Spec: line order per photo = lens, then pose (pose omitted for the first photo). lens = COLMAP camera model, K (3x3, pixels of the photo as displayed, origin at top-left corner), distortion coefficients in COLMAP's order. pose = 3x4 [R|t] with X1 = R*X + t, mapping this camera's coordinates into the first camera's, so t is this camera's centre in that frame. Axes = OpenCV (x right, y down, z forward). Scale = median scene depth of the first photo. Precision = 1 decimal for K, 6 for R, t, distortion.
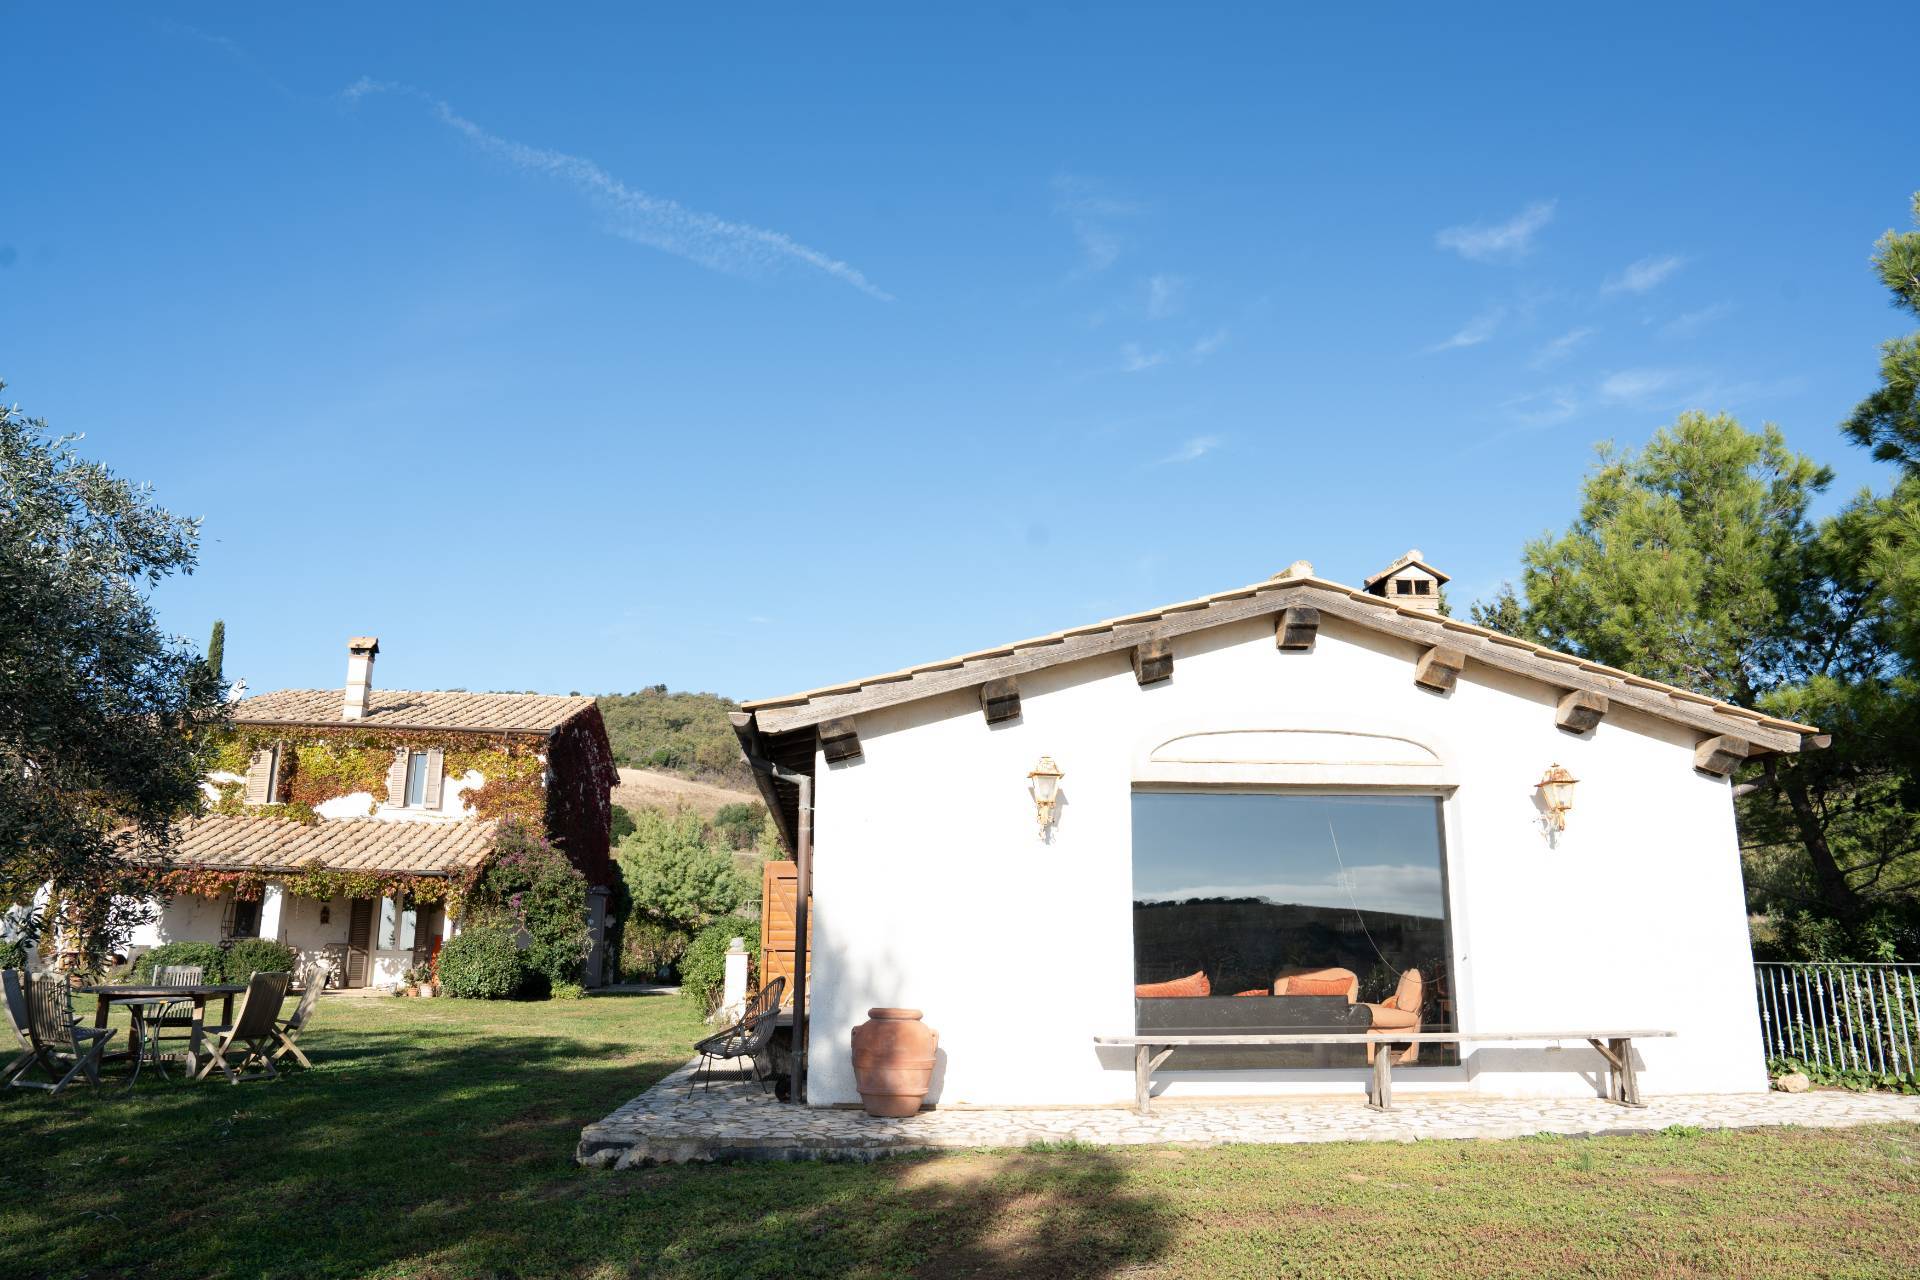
lens RADIAL K [[1354.6, 0, 950.6], [0, 1354.6, 641.6], [0, 0, 1]] dist [-0.084673, 0.038383]
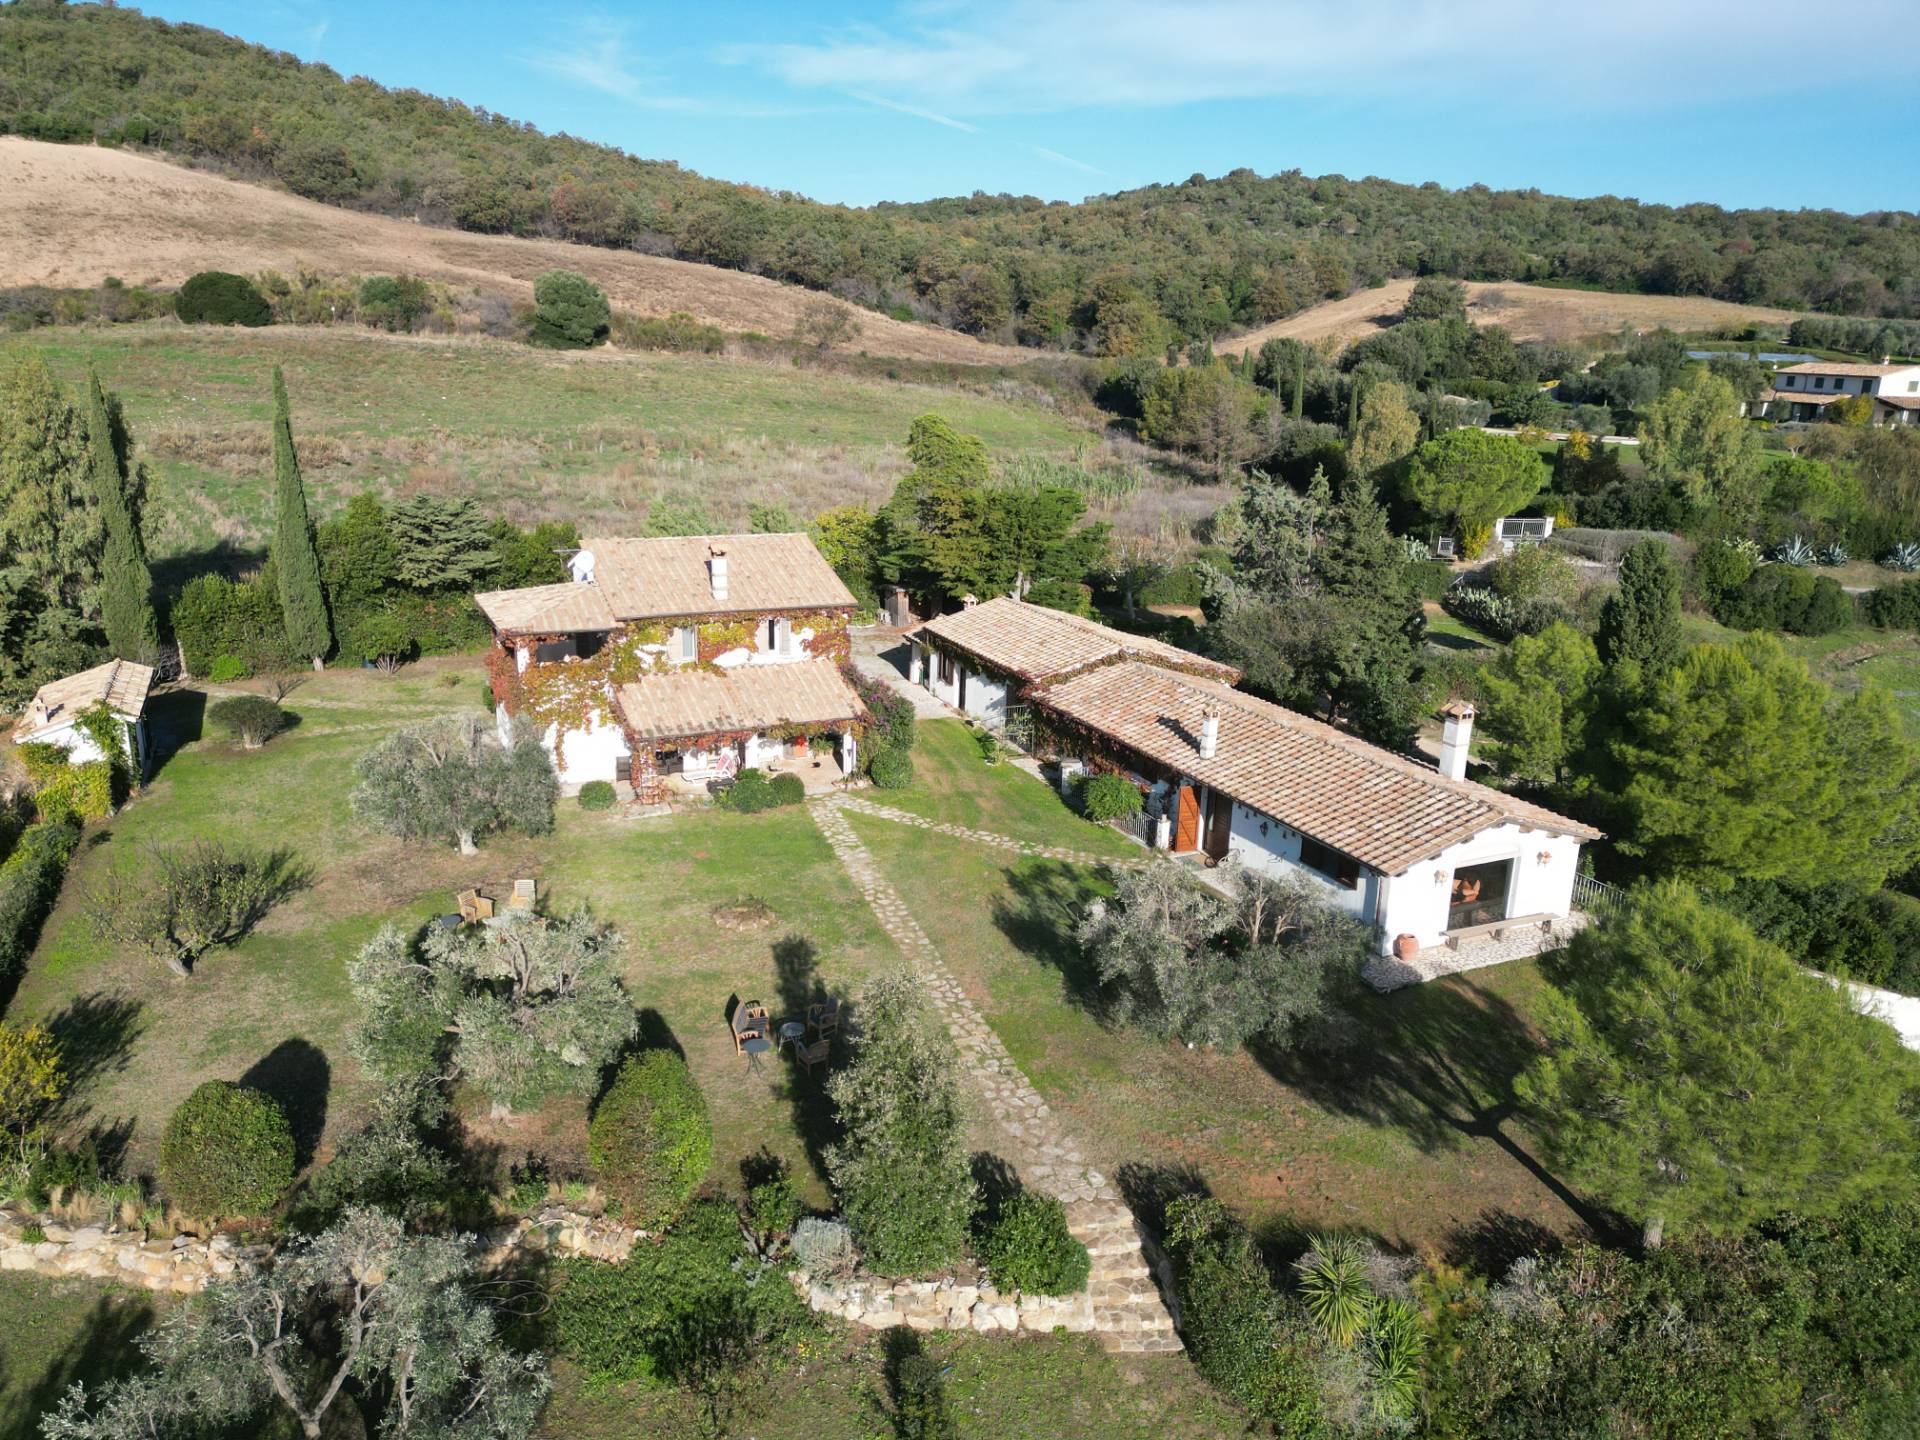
lens RADIAL K [[1337.9, 0, 981.3], [0, 1337.9, 735.1], [0, 0, 1]] dist [0.037416, 0.000321]
pose [[0.924505, -0.092703, 0.369725, -0.779657], [-0.108492, 0.865857, 0.488386, -0.606636], [-0.365404, -0.491627, 0.790432, -0.409356]]
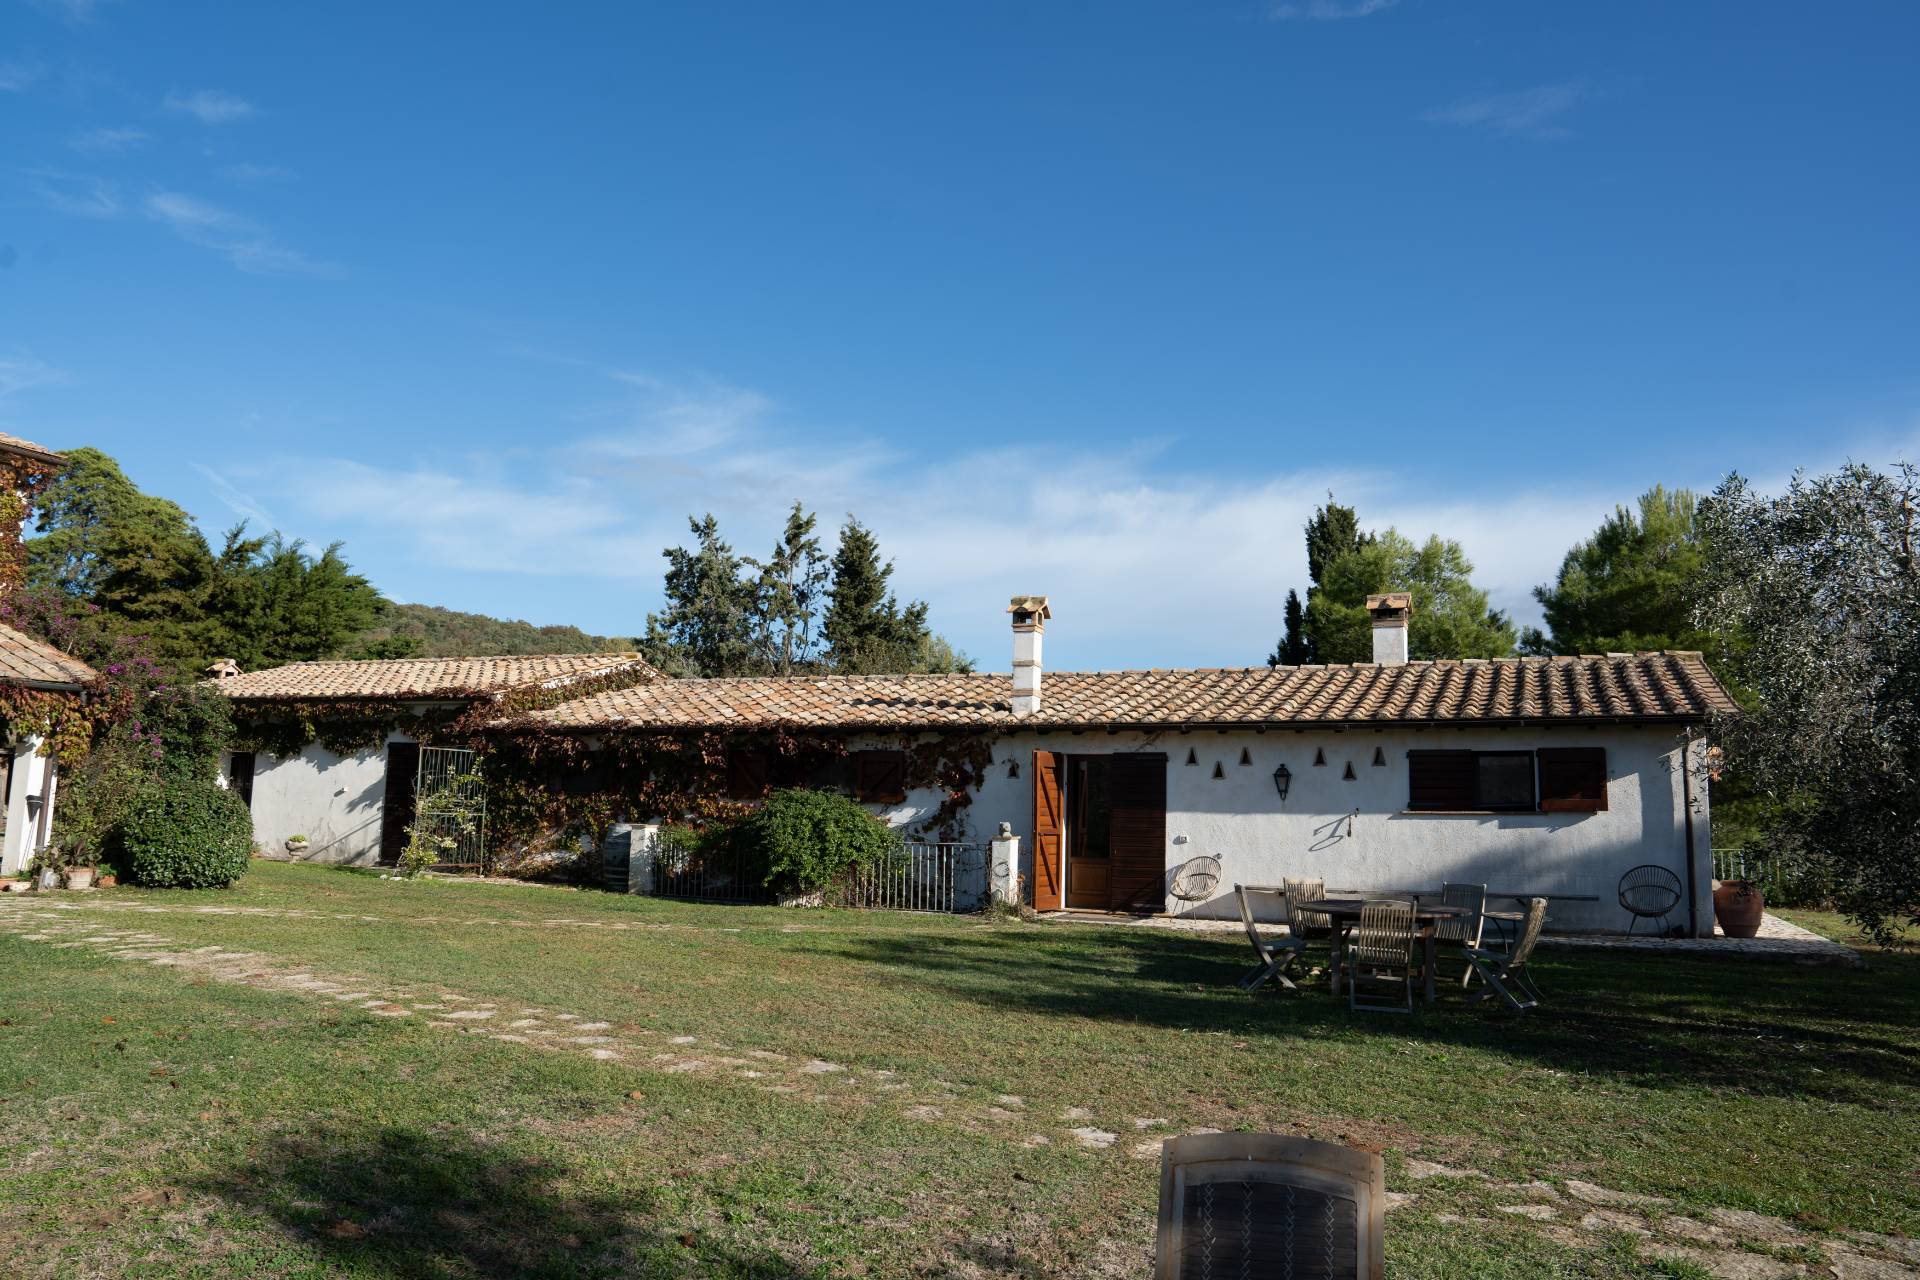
lens RADIAL K [[1312.8, 0, 964.0], [0, 1312.8, 642.8], [0, 0, 1]] dist [-0.117296, 0.089180]
pose [[0.475037, 0.117495, 0.872087, -0.615121], [-0.223946, 0.974557, -0.009315, 0.060960], [-0.850993, -0.190875, 0.489263, 0.332818]]
